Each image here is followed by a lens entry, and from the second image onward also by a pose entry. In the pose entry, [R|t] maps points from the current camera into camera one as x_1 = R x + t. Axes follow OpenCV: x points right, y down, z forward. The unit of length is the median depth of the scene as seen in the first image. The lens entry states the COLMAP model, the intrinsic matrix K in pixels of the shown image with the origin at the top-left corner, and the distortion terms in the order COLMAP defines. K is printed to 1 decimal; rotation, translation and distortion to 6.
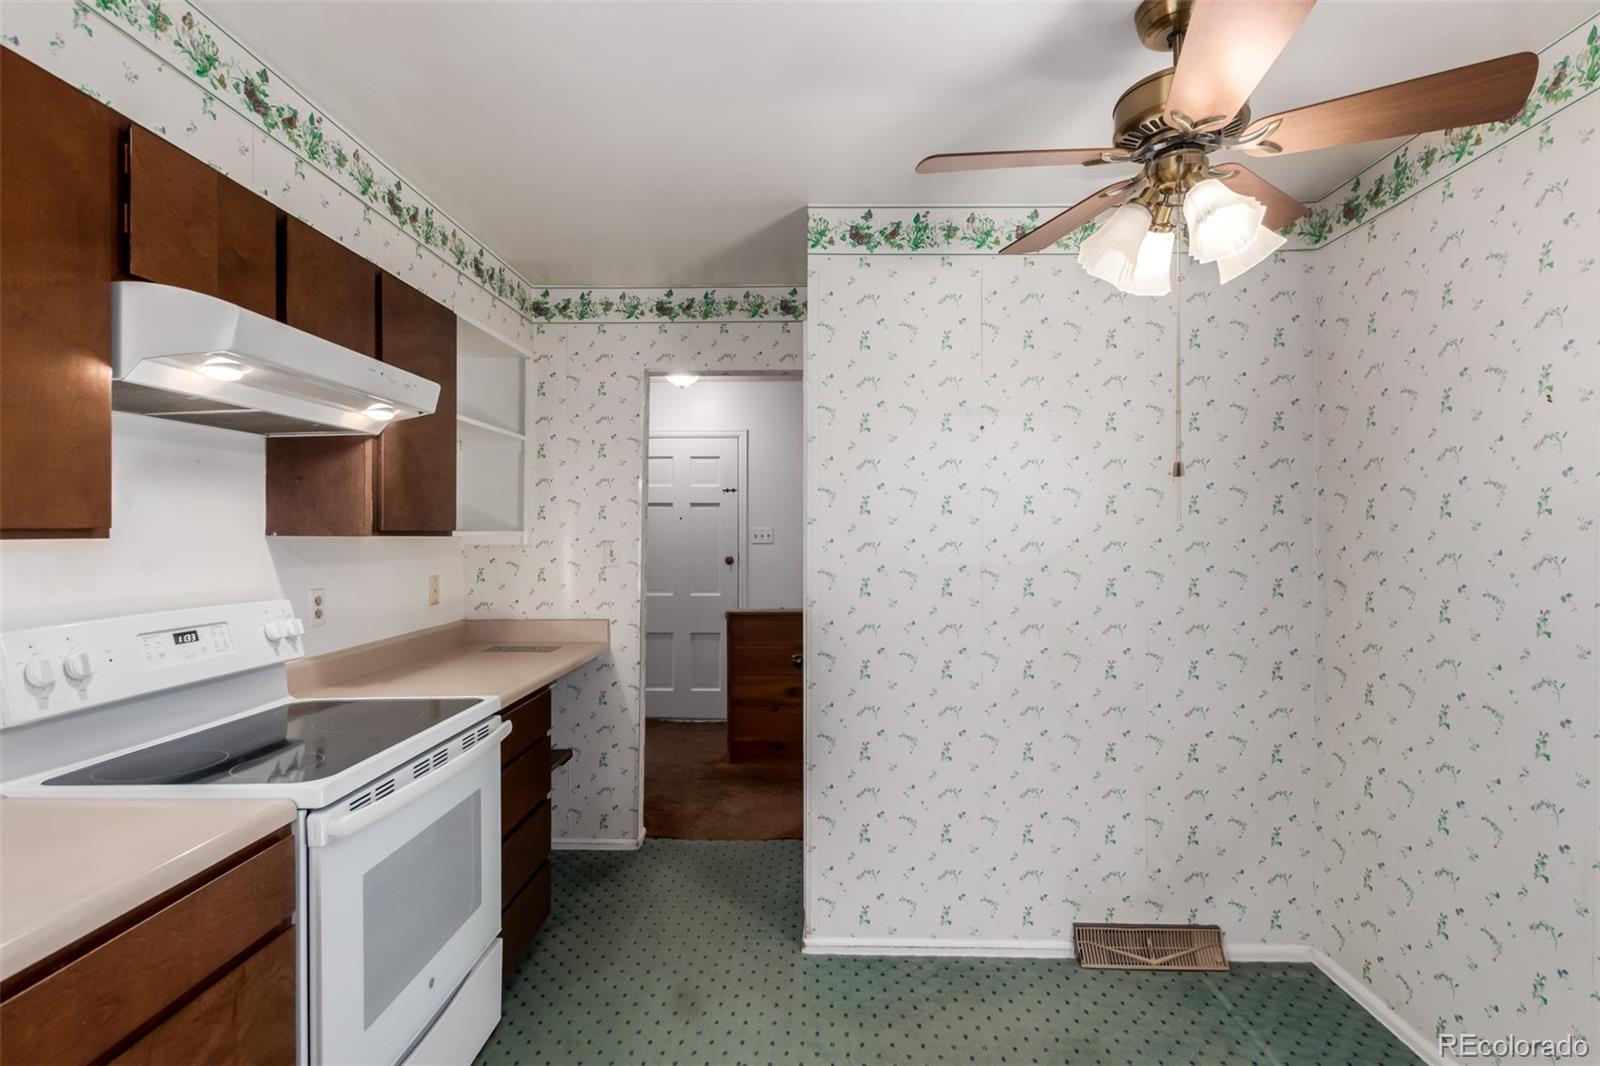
lens RADIAL K [[754.6, 0, 820.3], [0, 754.6, 534.2], [0, 0, 1]] dist [0.010532, -0.005336]
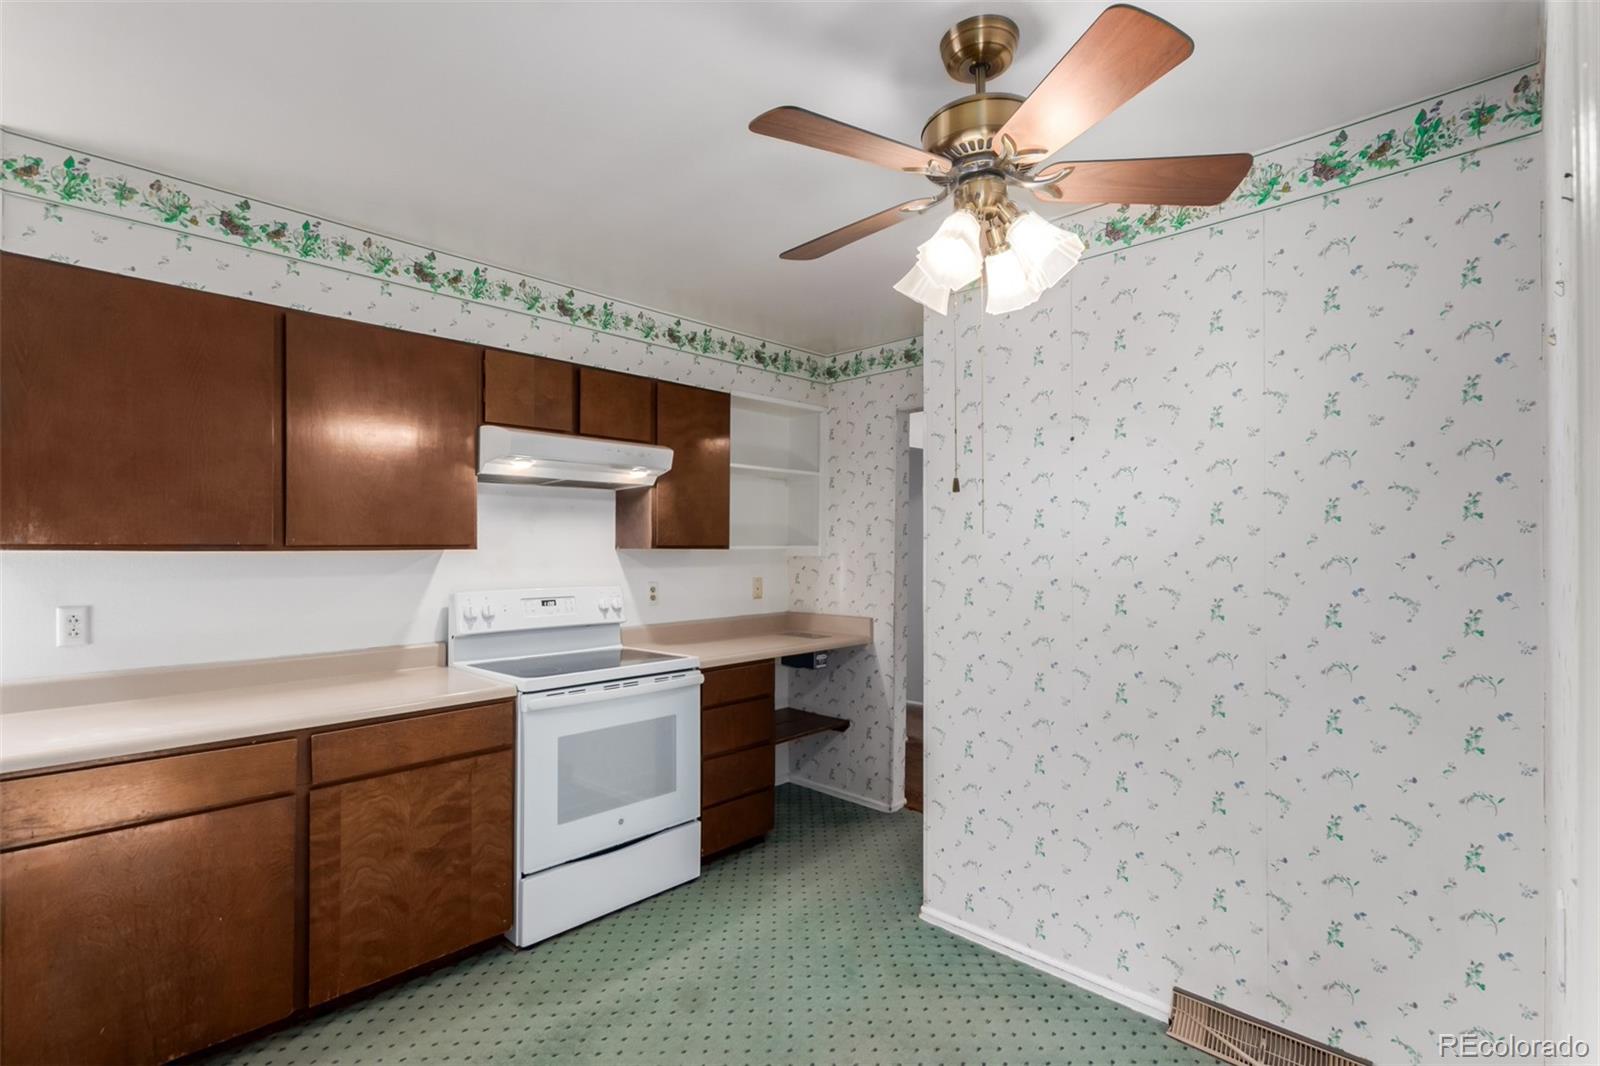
lens RADIAL K [[754.6, 0, 810.1], [0, 754.6, 537.6], [0, 0, 1]] dist [0.010532, -0.005336]
pose [[0.731567, -0.009663, -0.681702, 0.645129], [-0.000314, 0.999895, -0.014510, 0.001343], [0.681770, 0.010829, 0.731486, 0.055347]]
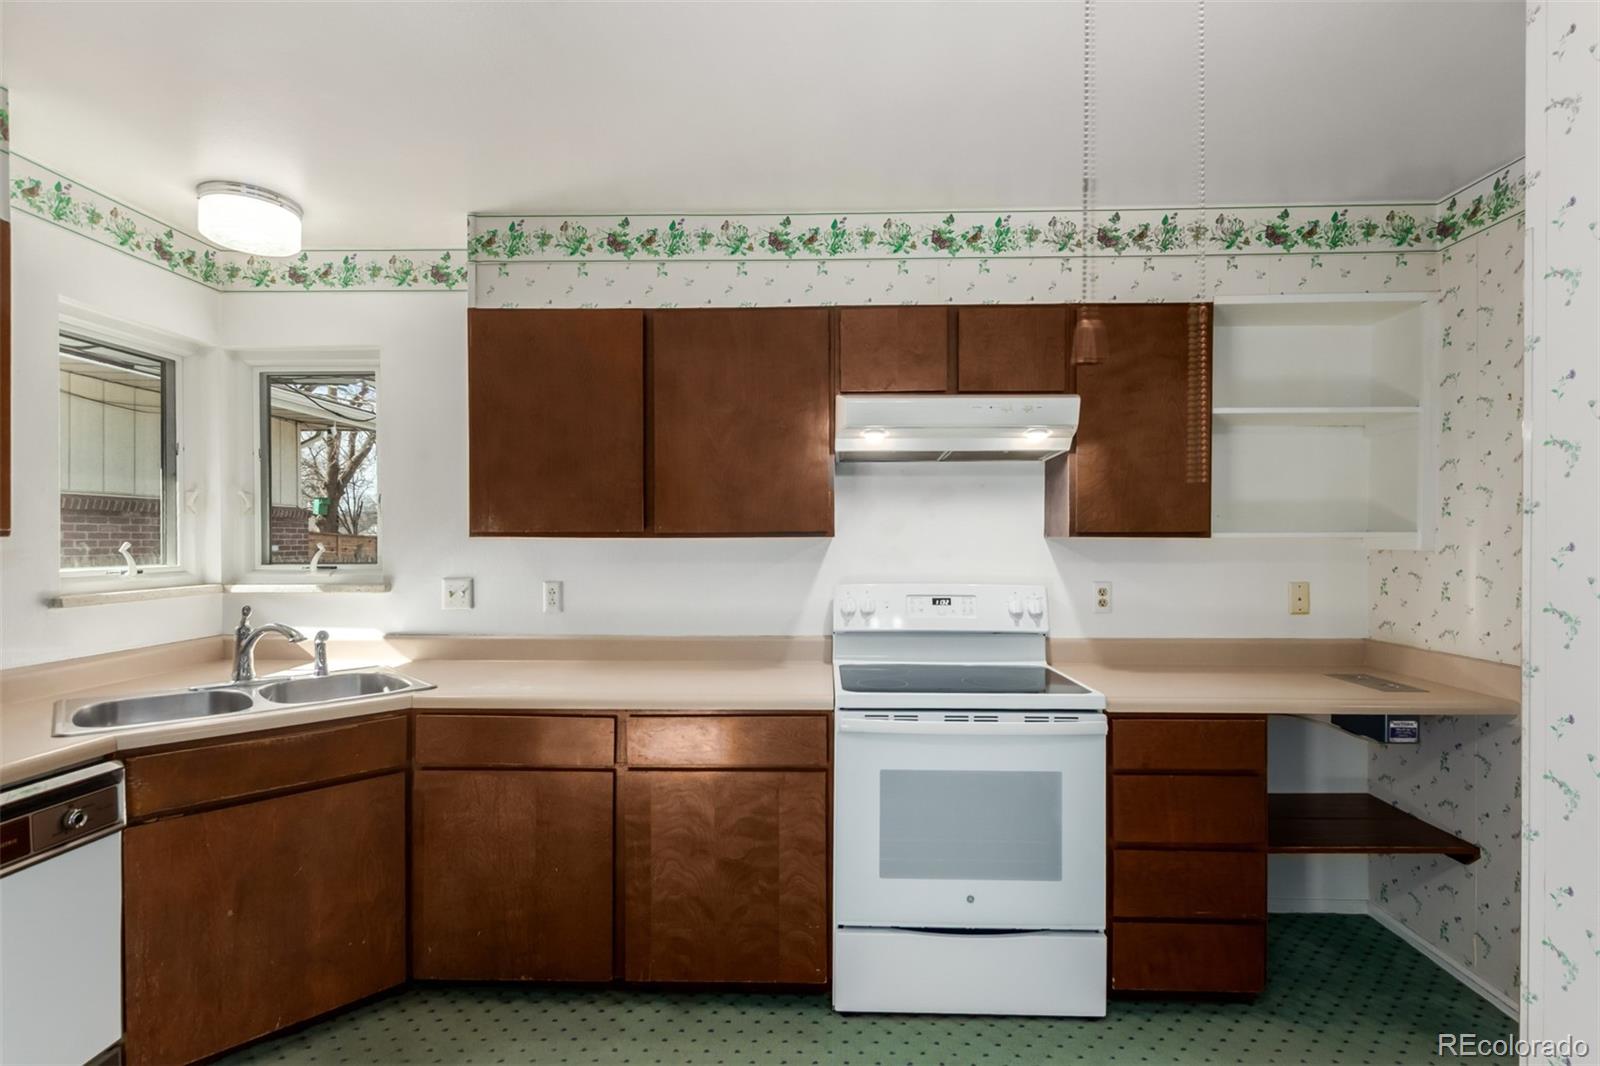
lens RADIAL K [[754.6, 0, 803.6], [0, 754.6, 537.9], [0, 0, 1]] dist [0.010532, -0.005336]
pose [[-0.025700, 0.000362, -0.999670, 0.514643], [-0.002262, 0.999997, 0.000420, 0.003665], [0.999667, 0.002272, -0.025699, 0.540818]]
